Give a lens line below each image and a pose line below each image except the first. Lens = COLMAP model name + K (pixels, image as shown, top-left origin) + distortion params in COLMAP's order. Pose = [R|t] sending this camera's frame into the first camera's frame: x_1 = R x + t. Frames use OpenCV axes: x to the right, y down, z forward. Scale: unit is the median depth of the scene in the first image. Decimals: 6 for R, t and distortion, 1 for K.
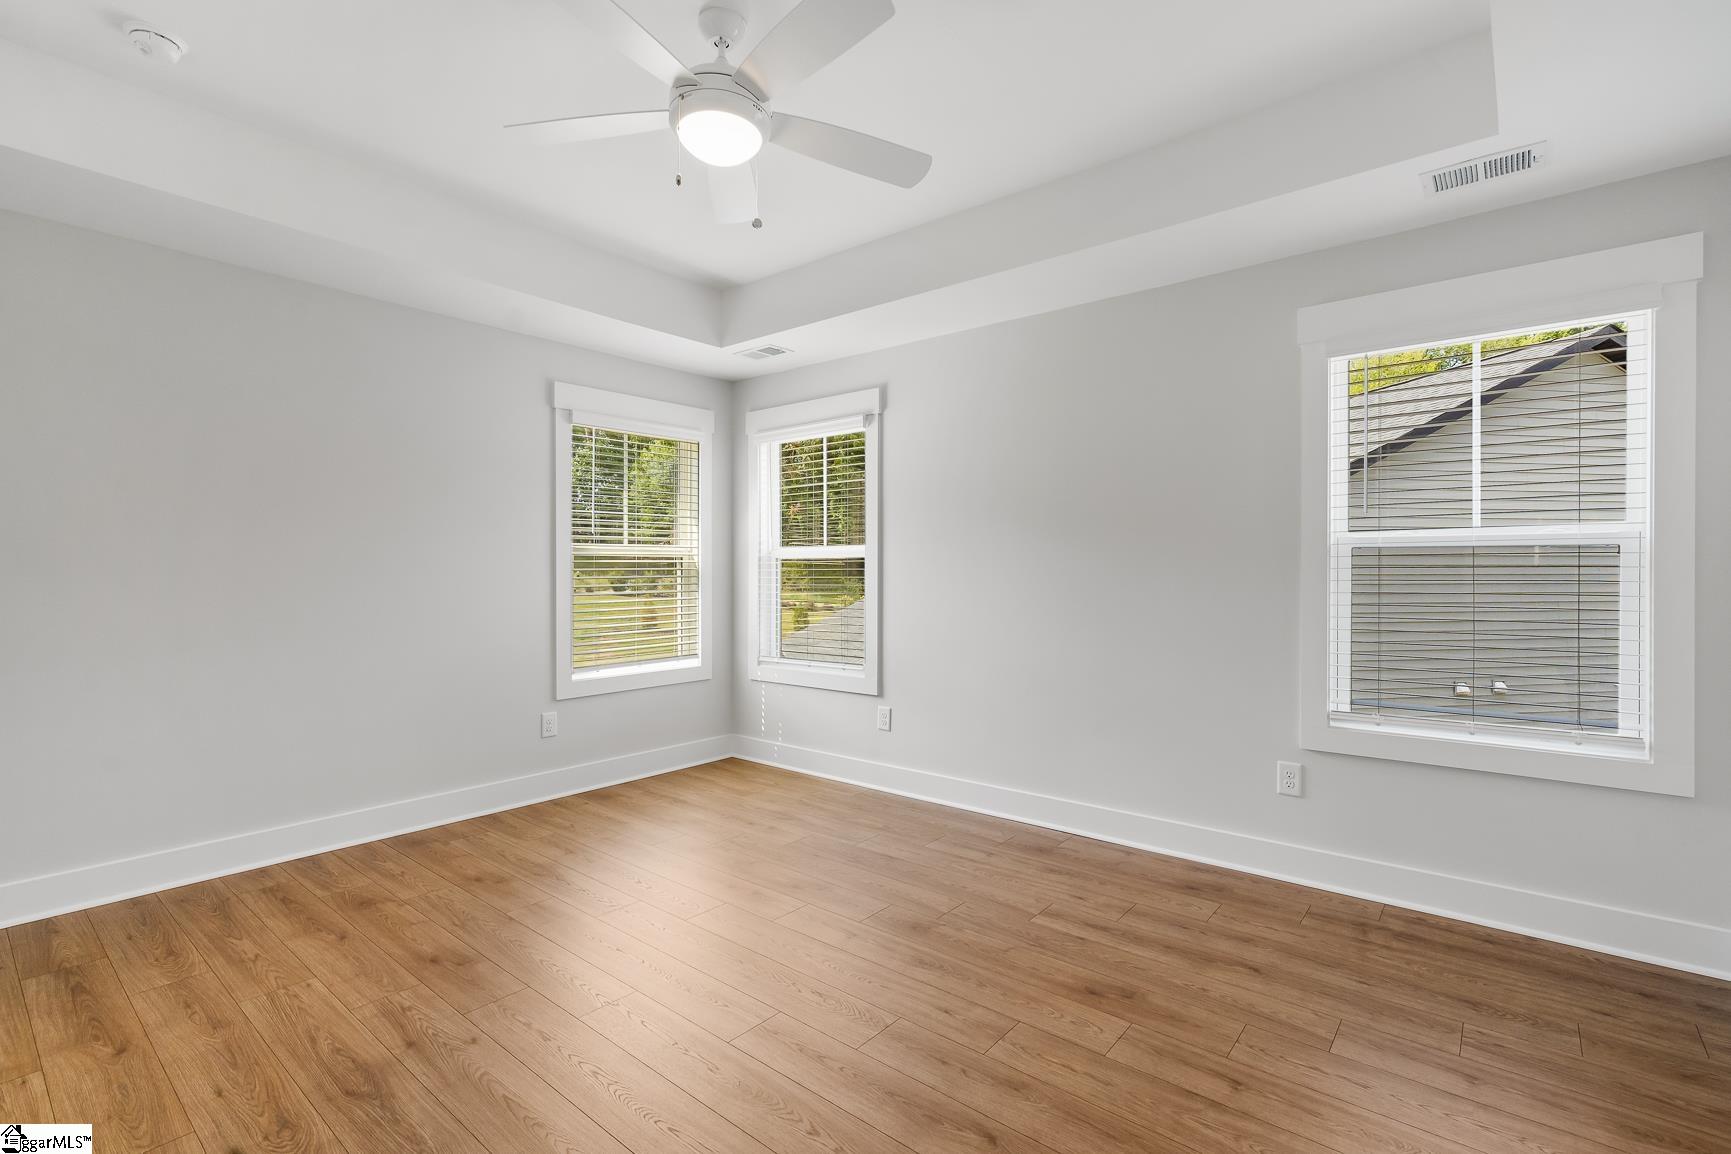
lens RADIAL K [[786.2, 0, 865.2], [0, 786.2, 574.4], [0, 0, 1]] dist [-0.007146, 0.002548]
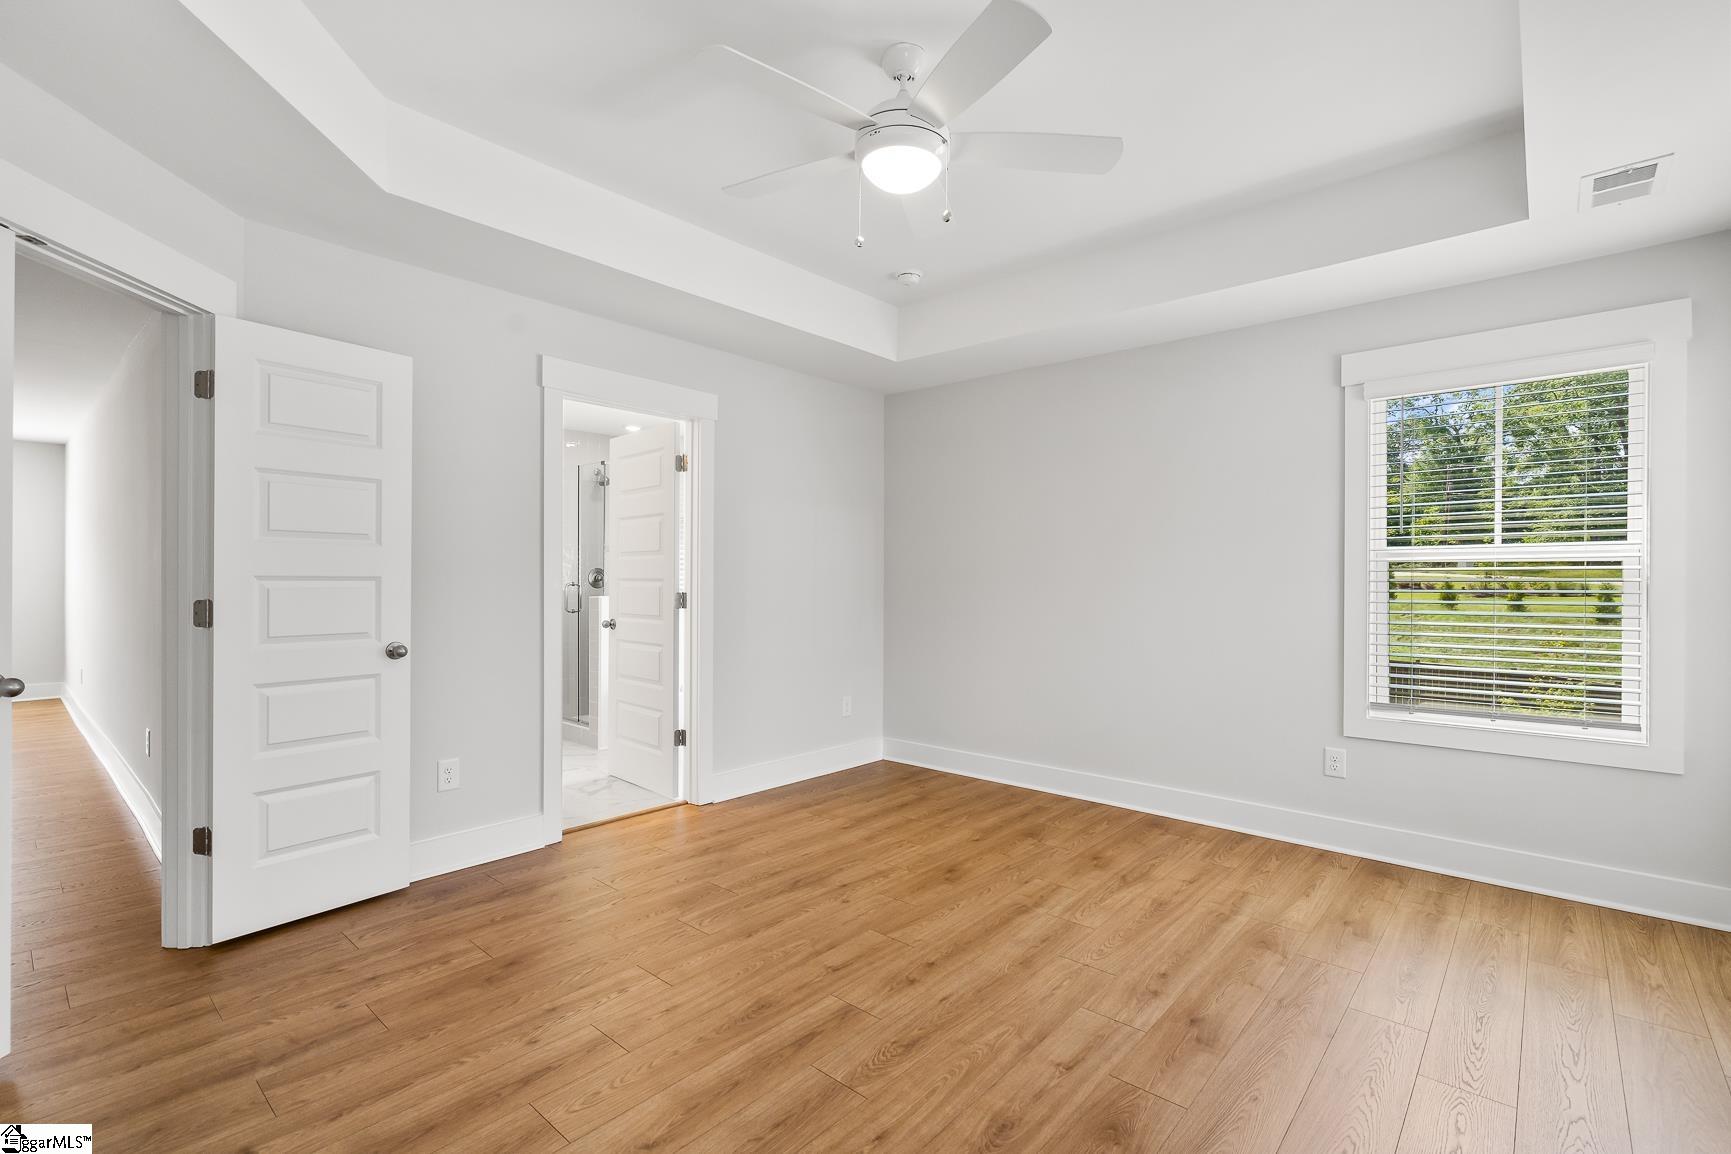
lens RADIAL K [[786.2, 0, 867.0], [0, 786.2, 579.0], [0, 0, 1]] dist [-0.007146, 0.002548]
pose [[-0.030858, -0.001078, -0.999523, 0.690851], [-0.010596, 0.999944, -0.000751, -0.000941], [0.999468, 0.010567, -0.030868, 0.780611]]
